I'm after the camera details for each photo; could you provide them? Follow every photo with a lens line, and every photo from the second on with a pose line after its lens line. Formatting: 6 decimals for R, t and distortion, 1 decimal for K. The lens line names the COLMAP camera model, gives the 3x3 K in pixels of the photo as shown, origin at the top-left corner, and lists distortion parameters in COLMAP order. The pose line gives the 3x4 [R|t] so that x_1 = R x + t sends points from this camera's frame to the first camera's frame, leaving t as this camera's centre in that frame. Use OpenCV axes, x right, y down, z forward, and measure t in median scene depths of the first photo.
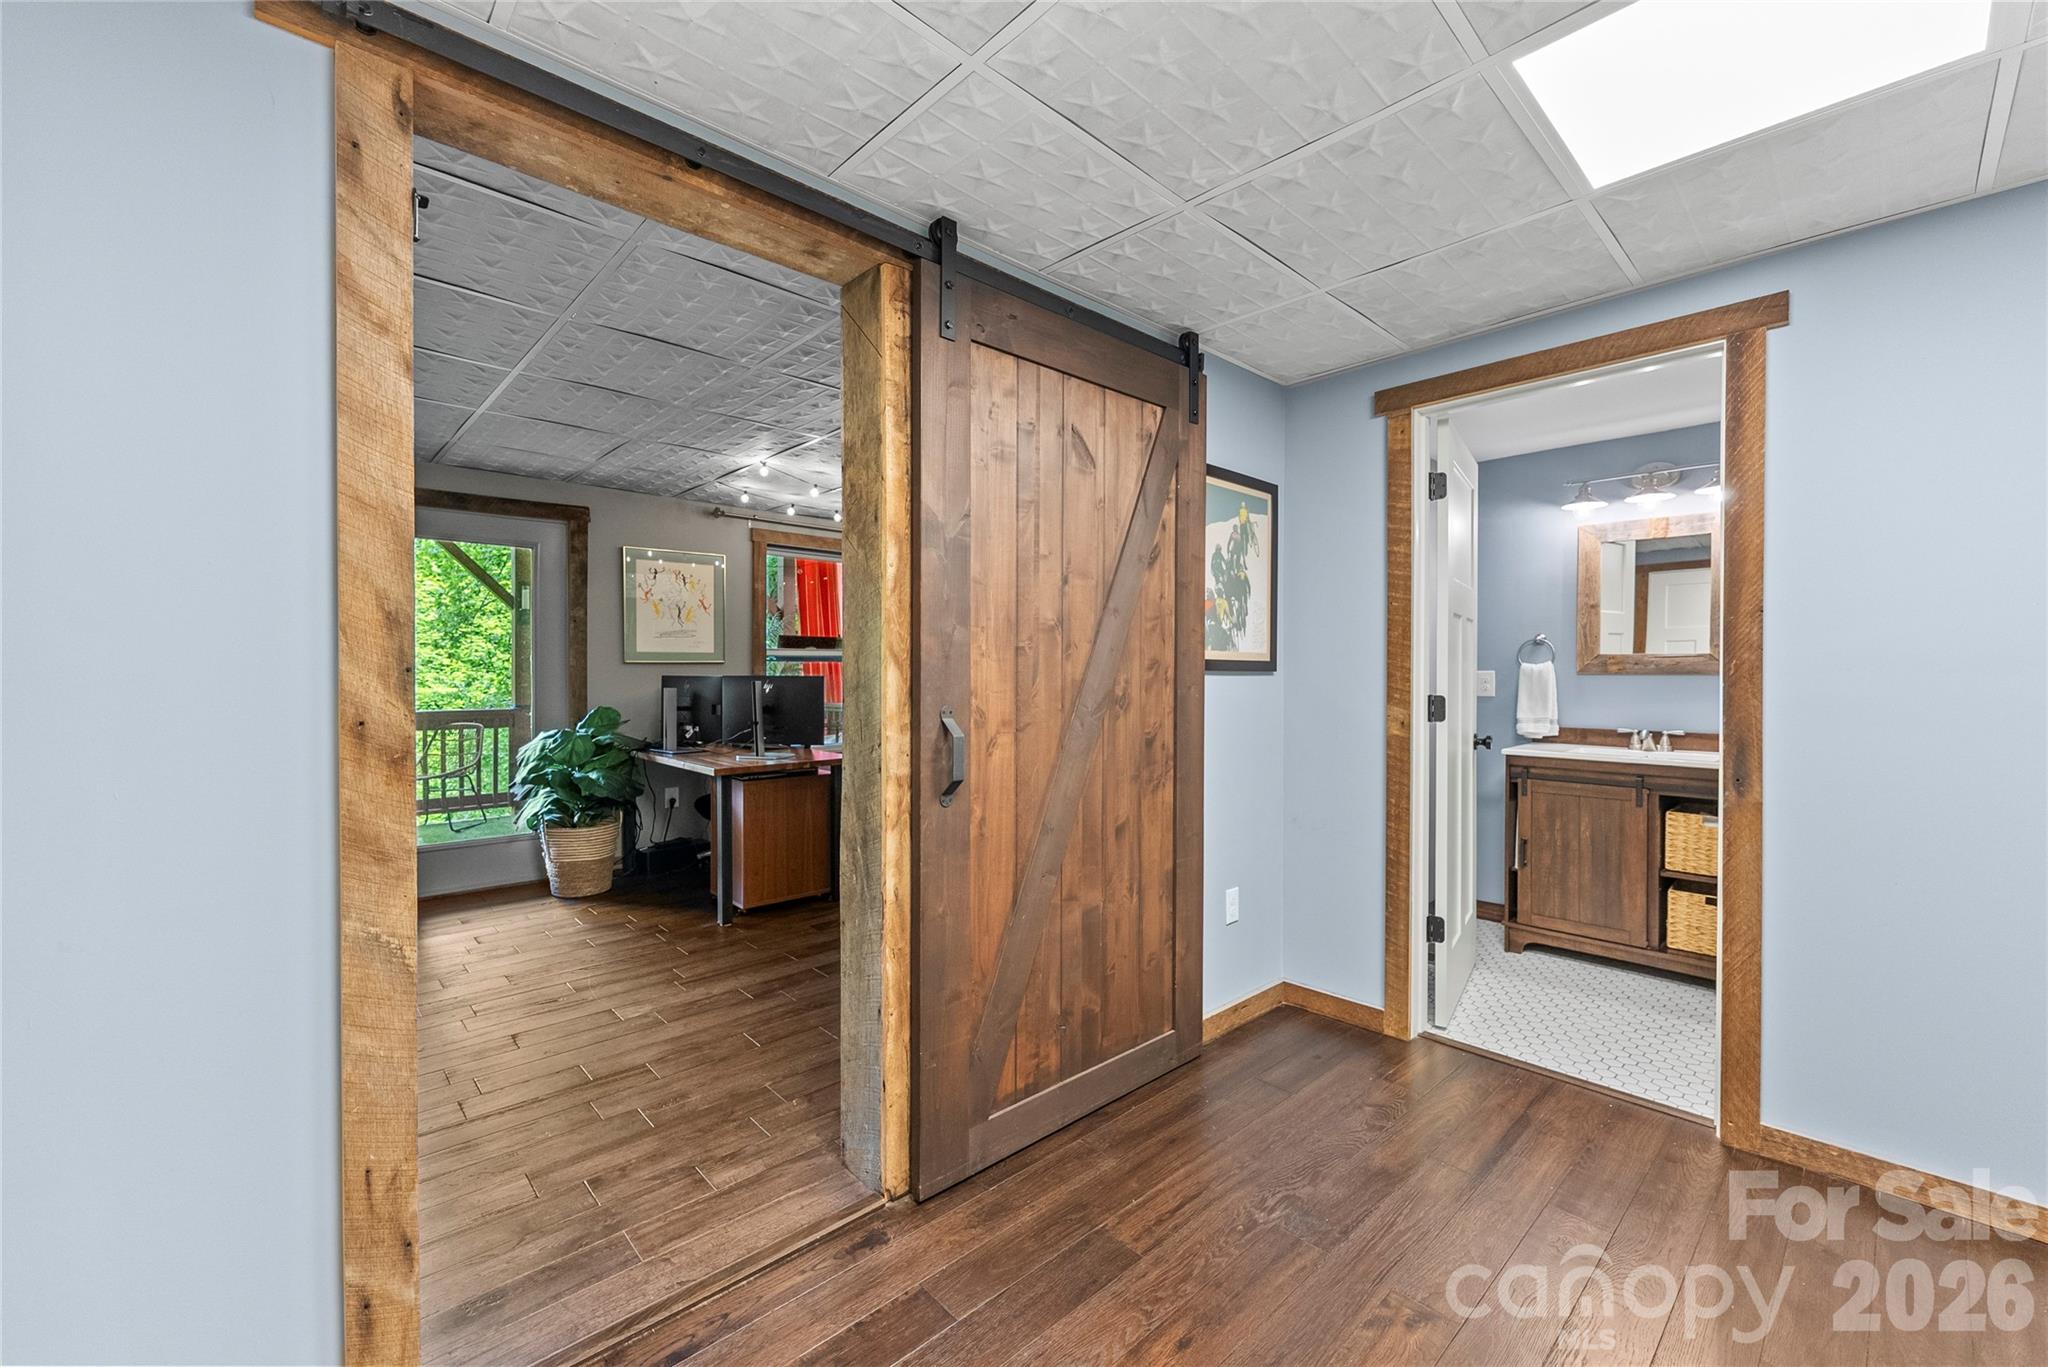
lens RADIAL K [[829.9, 0, 1027.6], [0, 829.9, 676.2], [0, 0, 1]] dist [-0.002514, -0.000575]
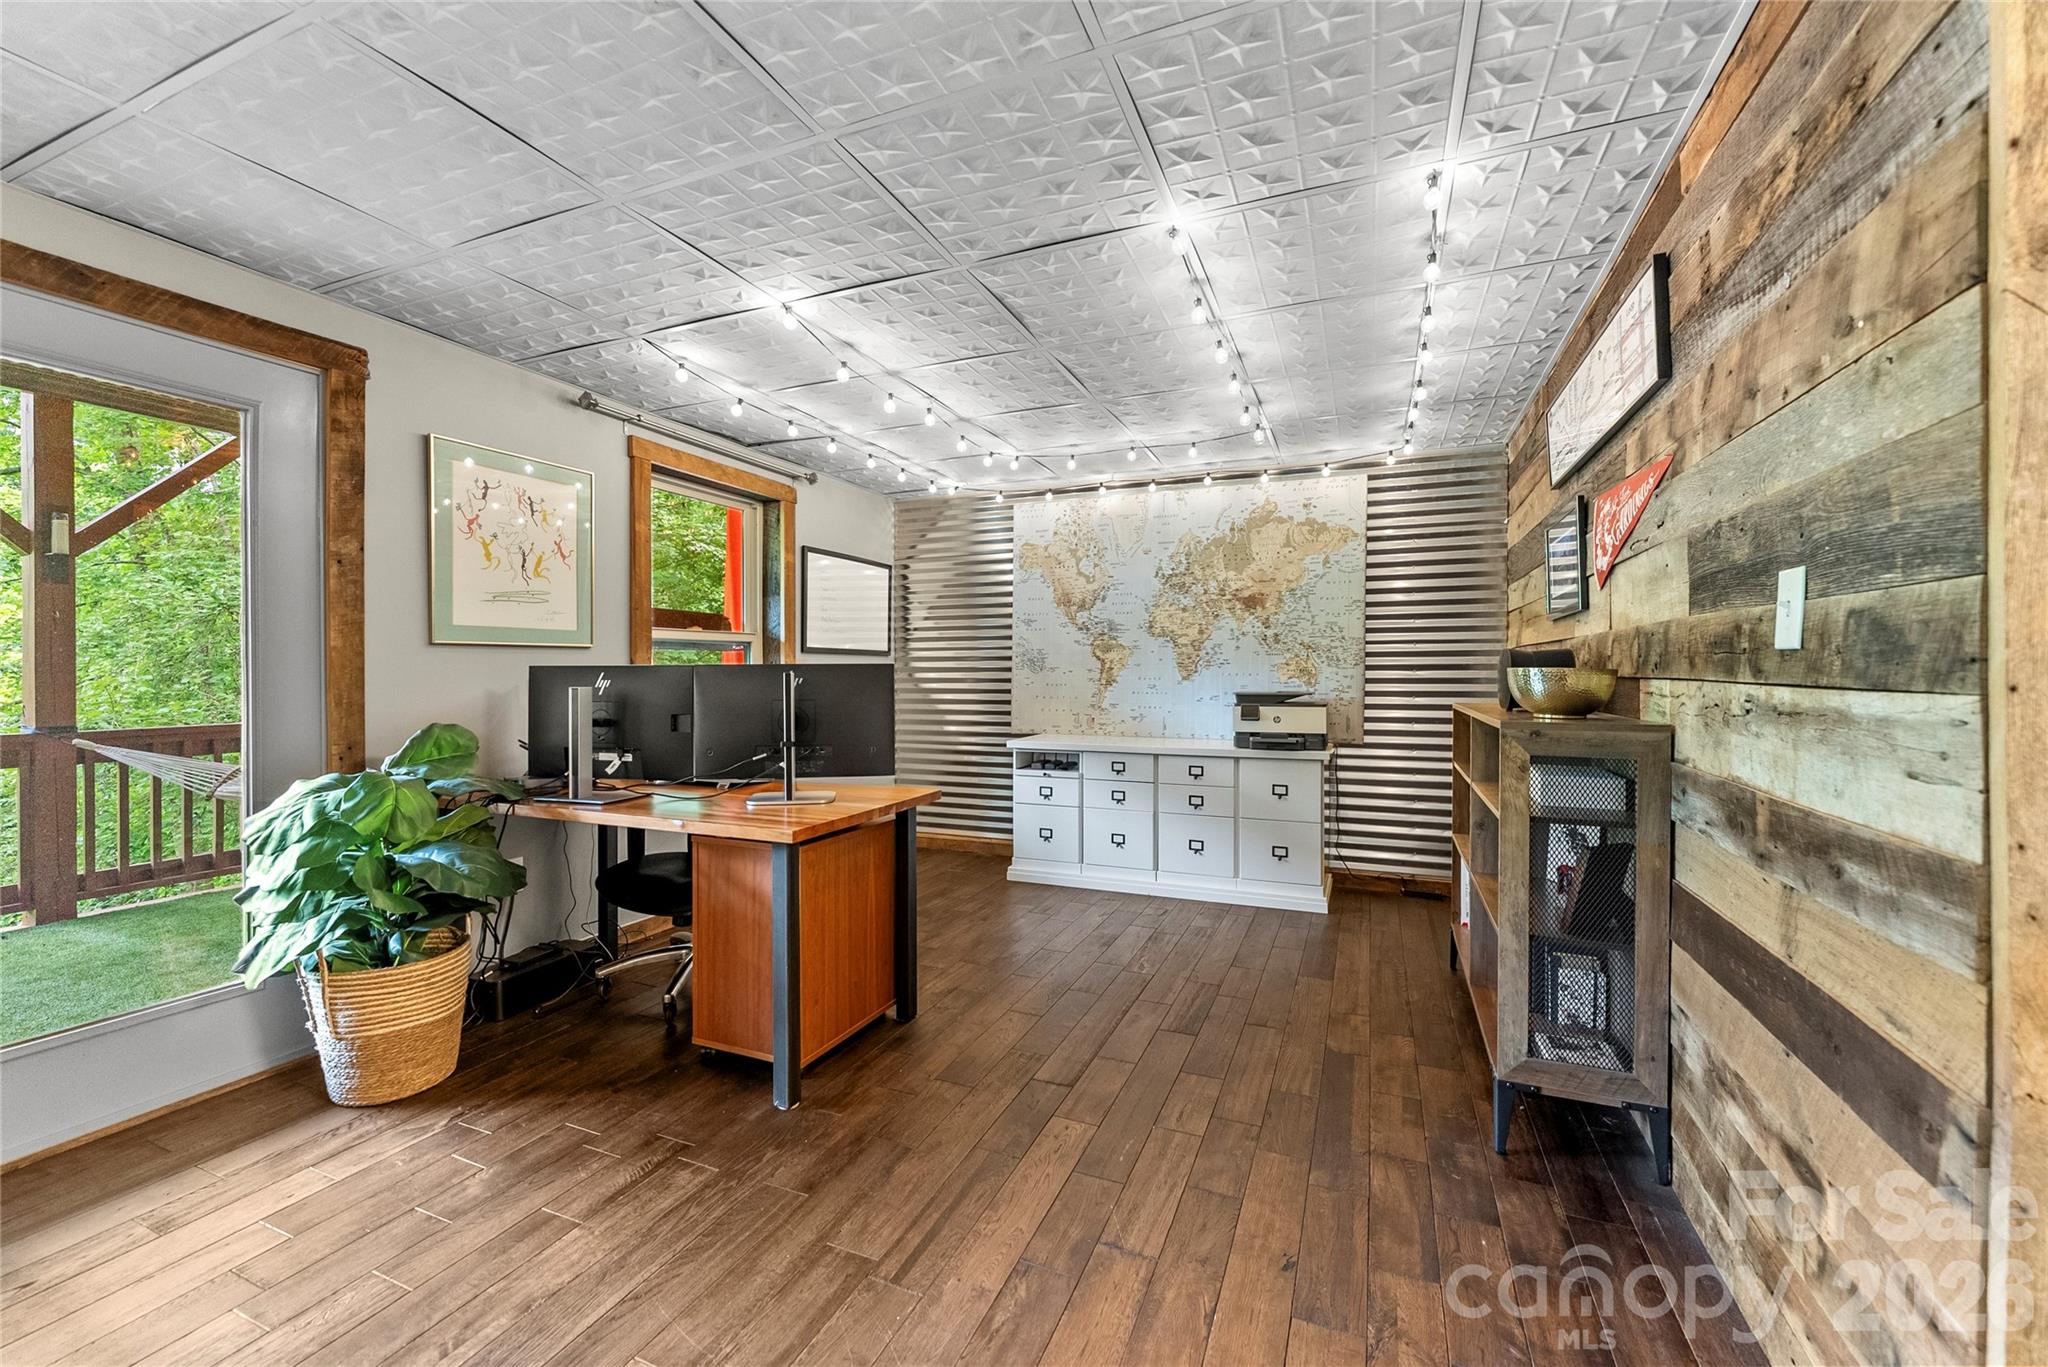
lens RADIAL K [[829.9, 0, 1028.8], [0, 829.9, 675.2], [0, 0, 1]] dist [-0.002514, -0.000575]
pose [[0.912921, -0.006525, 0.408083, -0.385552], [0.008053, 0.999966, -0.002028, 0.009988], [-0.408056, 0.005137, 0.912942, 0.366684]]
